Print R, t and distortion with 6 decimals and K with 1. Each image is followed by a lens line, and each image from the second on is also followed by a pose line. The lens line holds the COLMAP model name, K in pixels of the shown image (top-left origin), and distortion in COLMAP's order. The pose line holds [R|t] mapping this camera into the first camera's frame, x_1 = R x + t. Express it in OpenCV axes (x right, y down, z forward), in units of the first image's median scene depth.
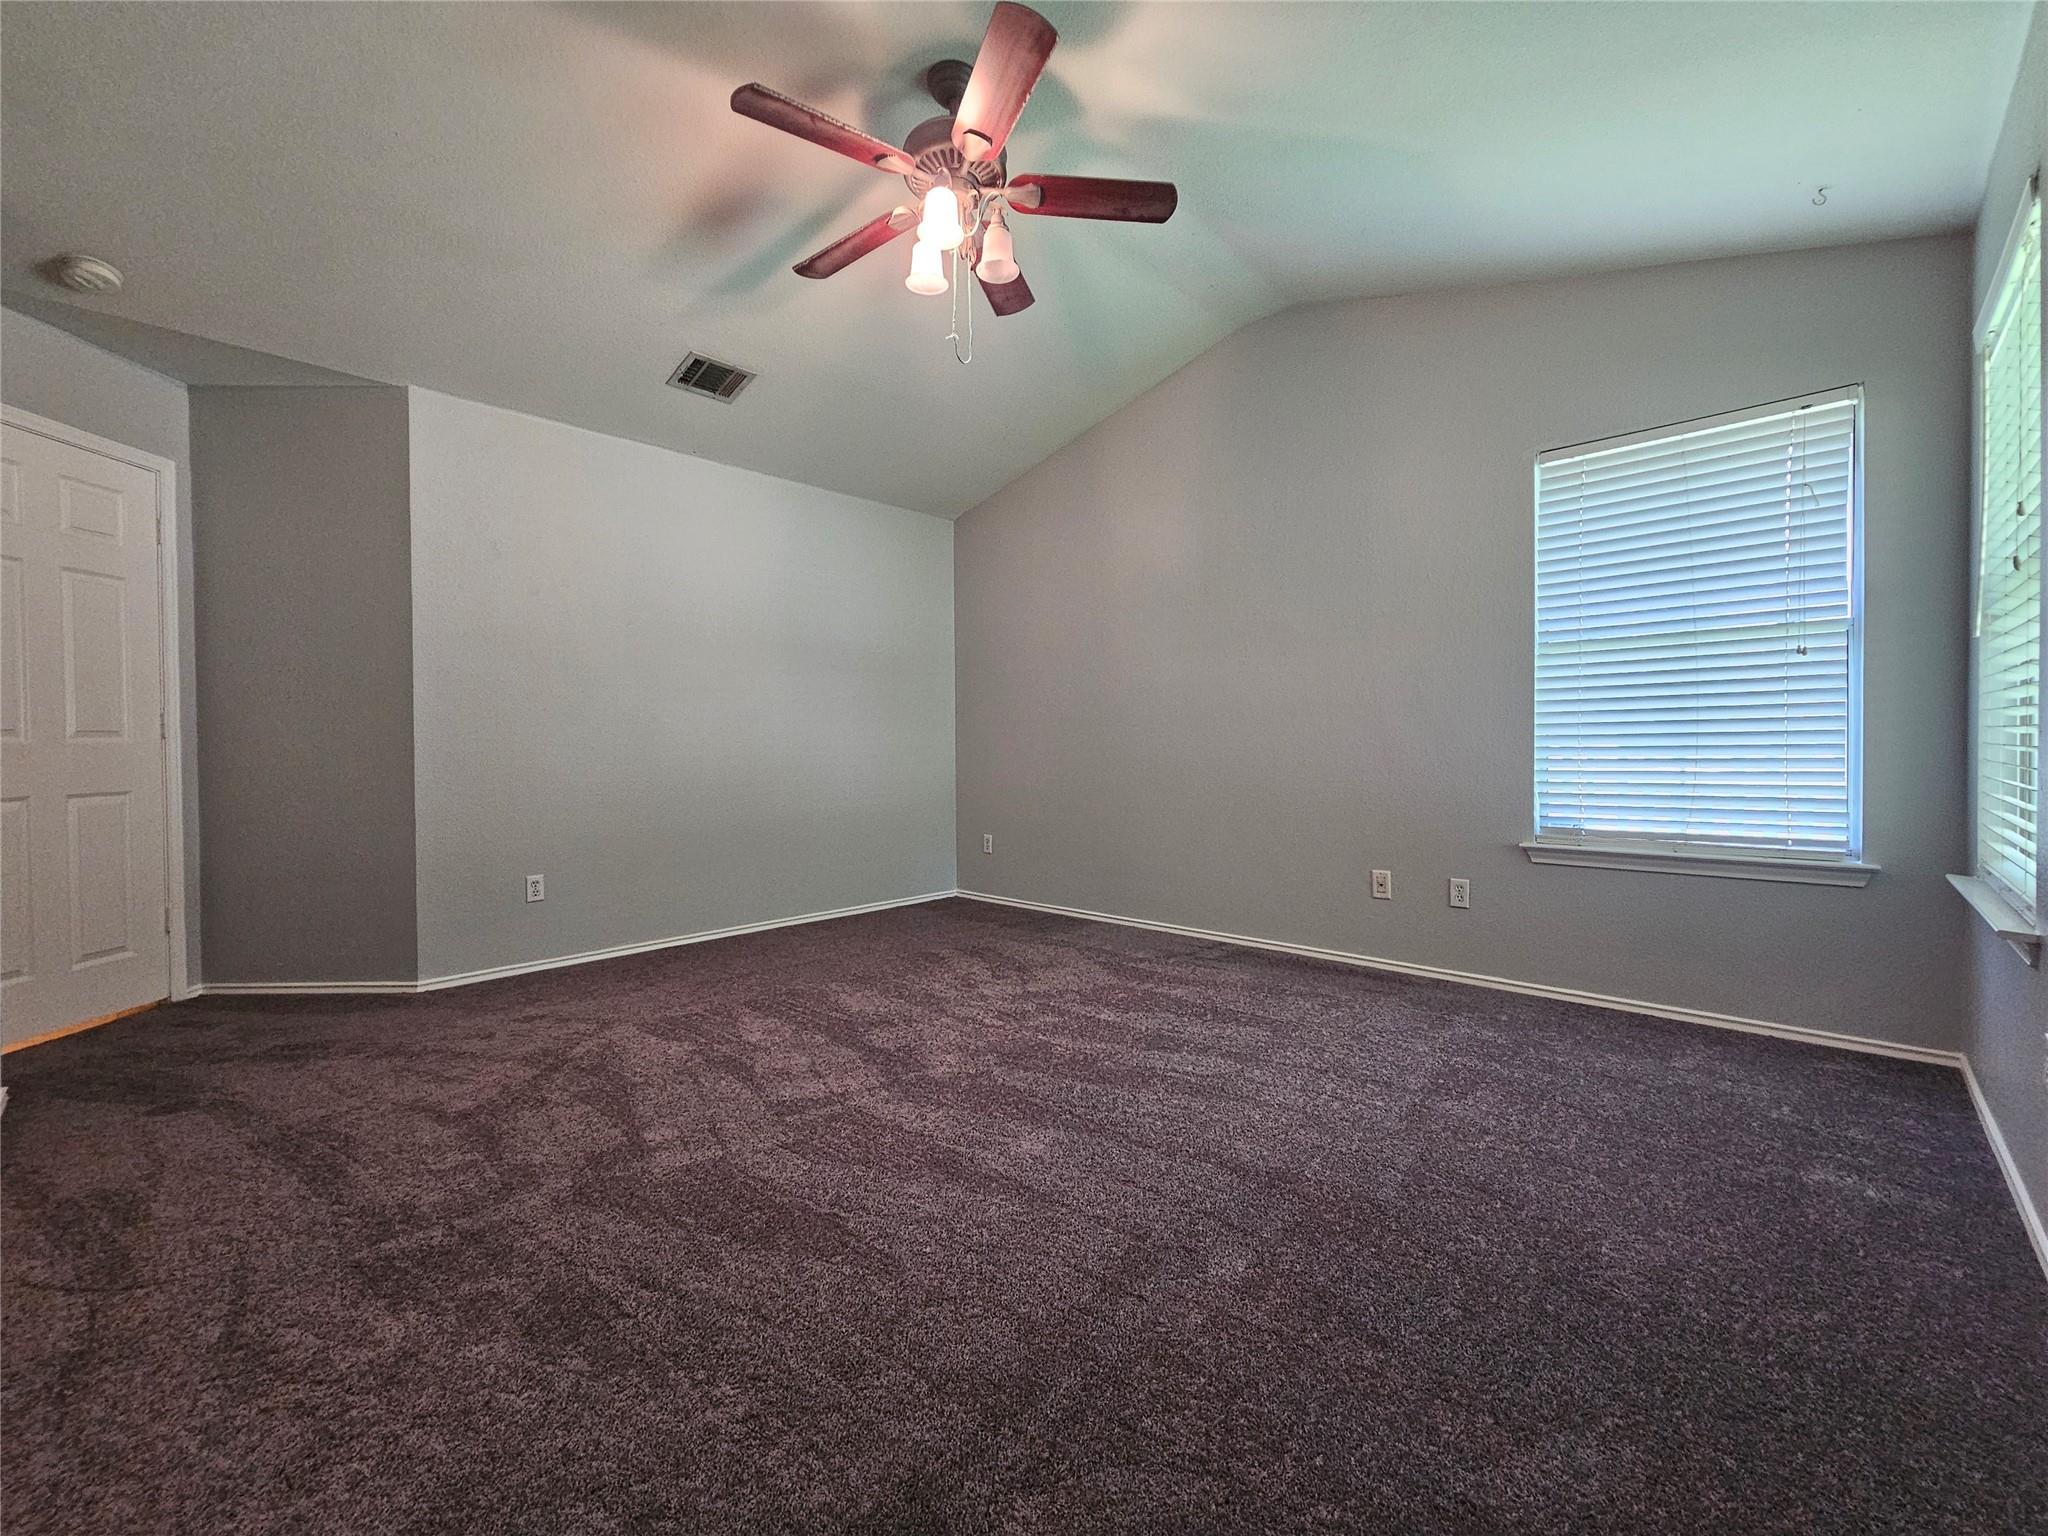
lens RADIAL K [[842.6, 0, 1019.9], [0, 842.6, 763.5], [0, 0, 1]] dist [-0.002919, 0.002407]
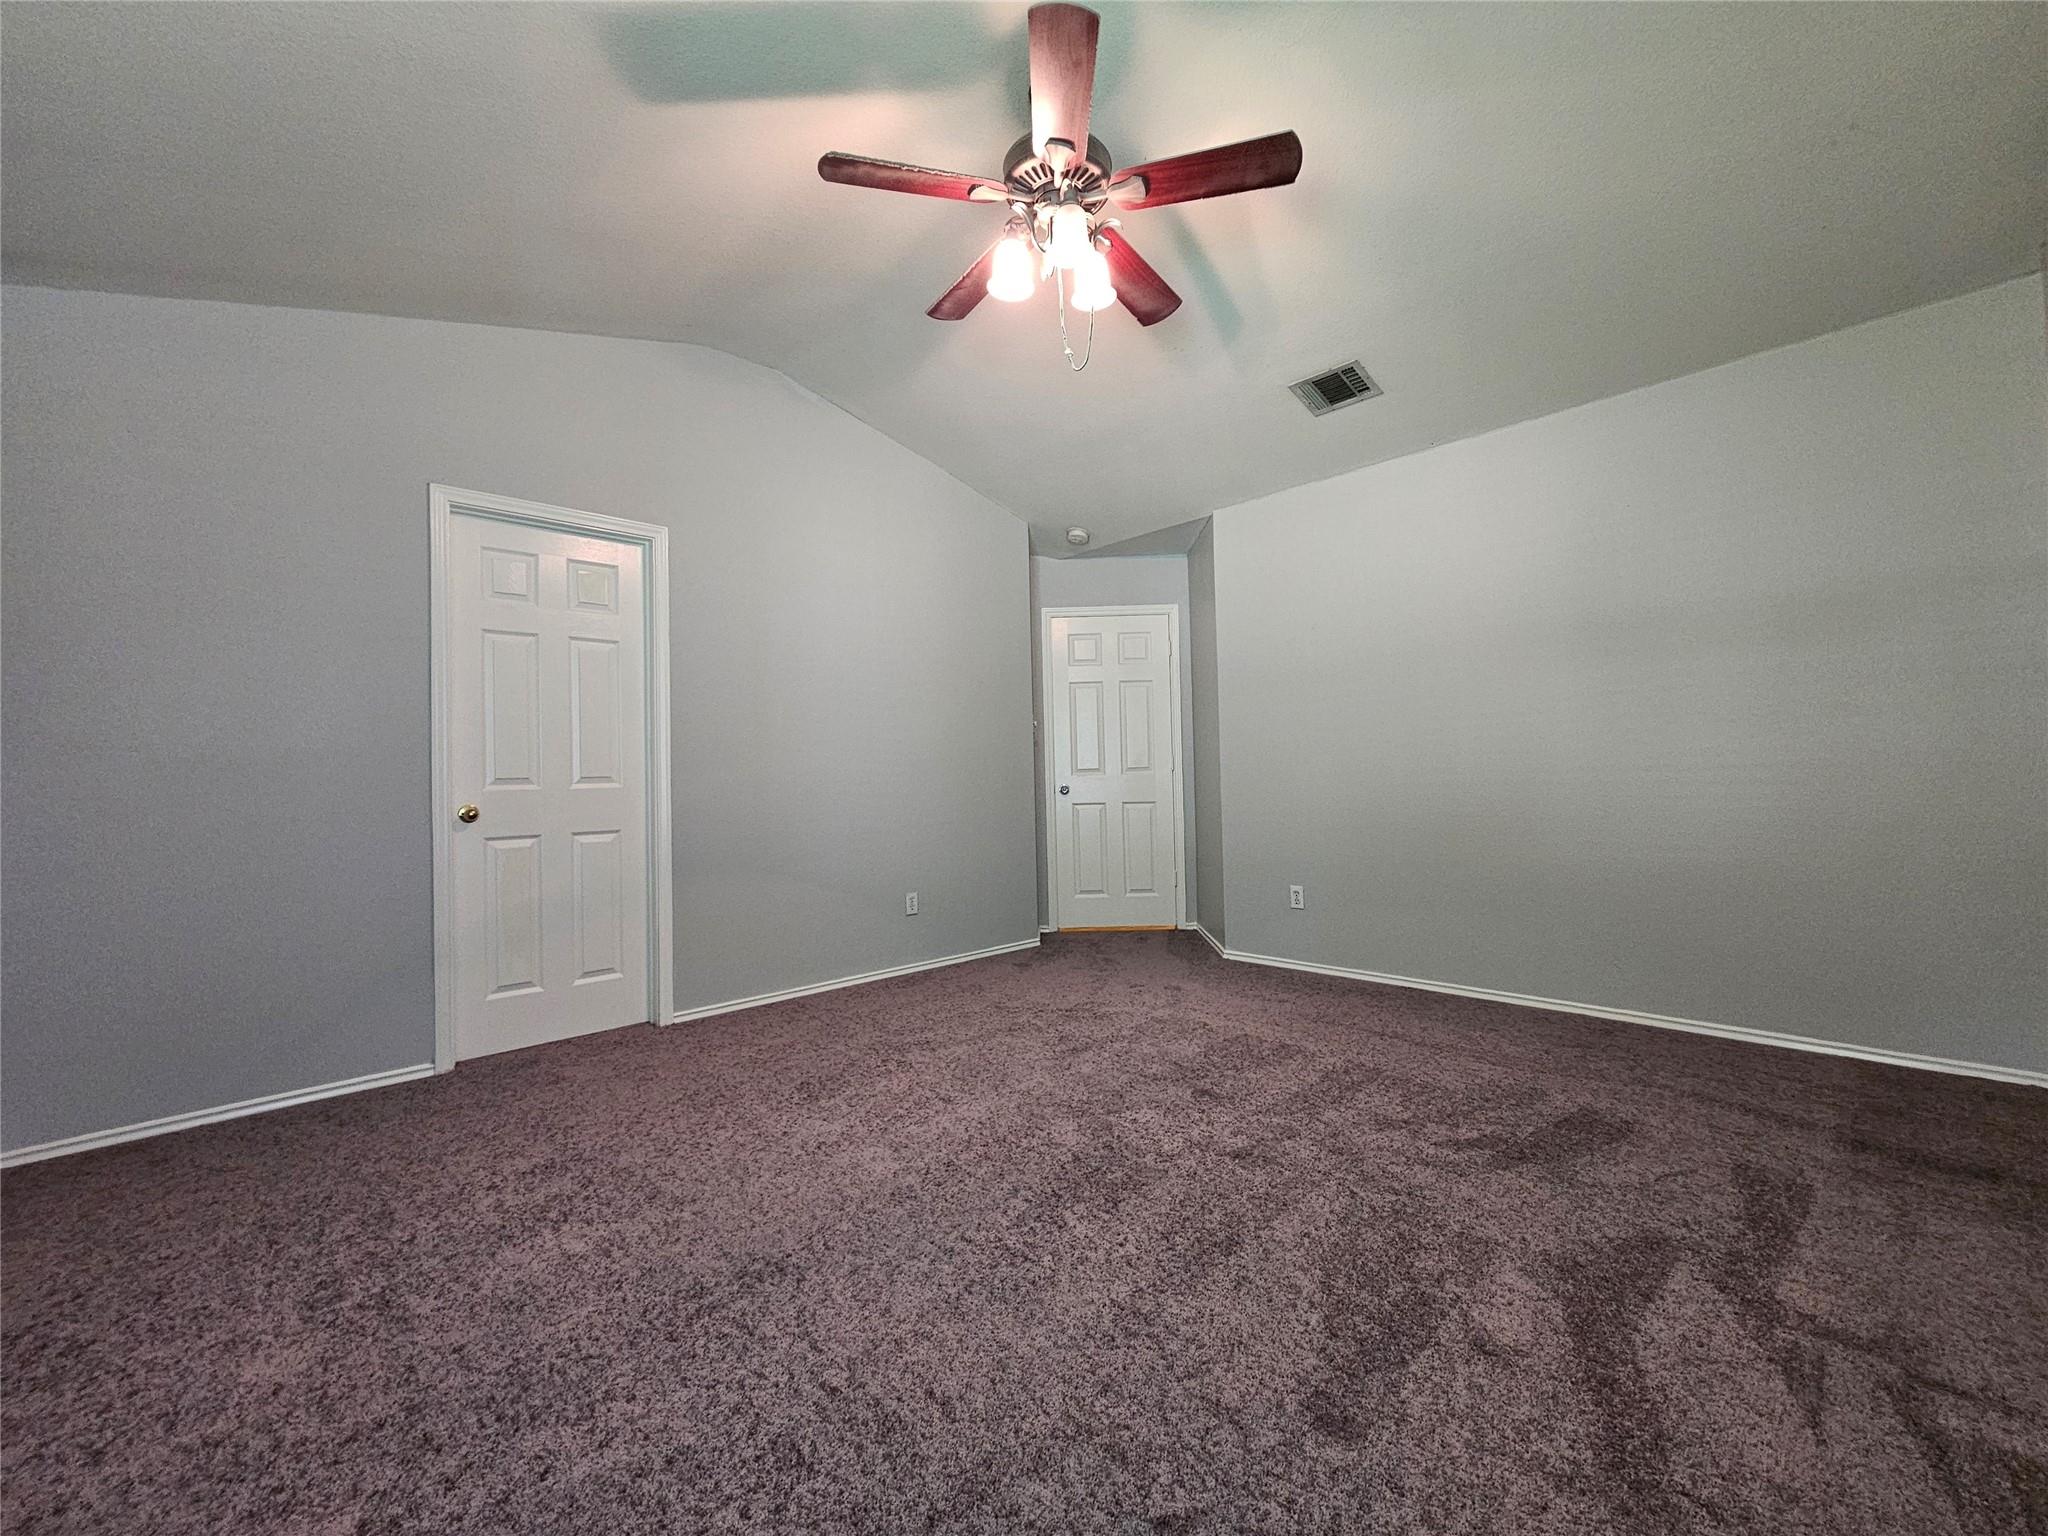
lens RADIAL K [[842.6, 0, 1020.2], [0, 842.6, 764.7], [0, 0, 1]] dist [-0.002919, 0.002407]
pose [[-0.047258, -0.012308, -0.998807, 0.652490], [0.004925, 0.999909, -0.012555, -0.021908], [0.998871, -0.005512, -0.047193, 0.749910]]
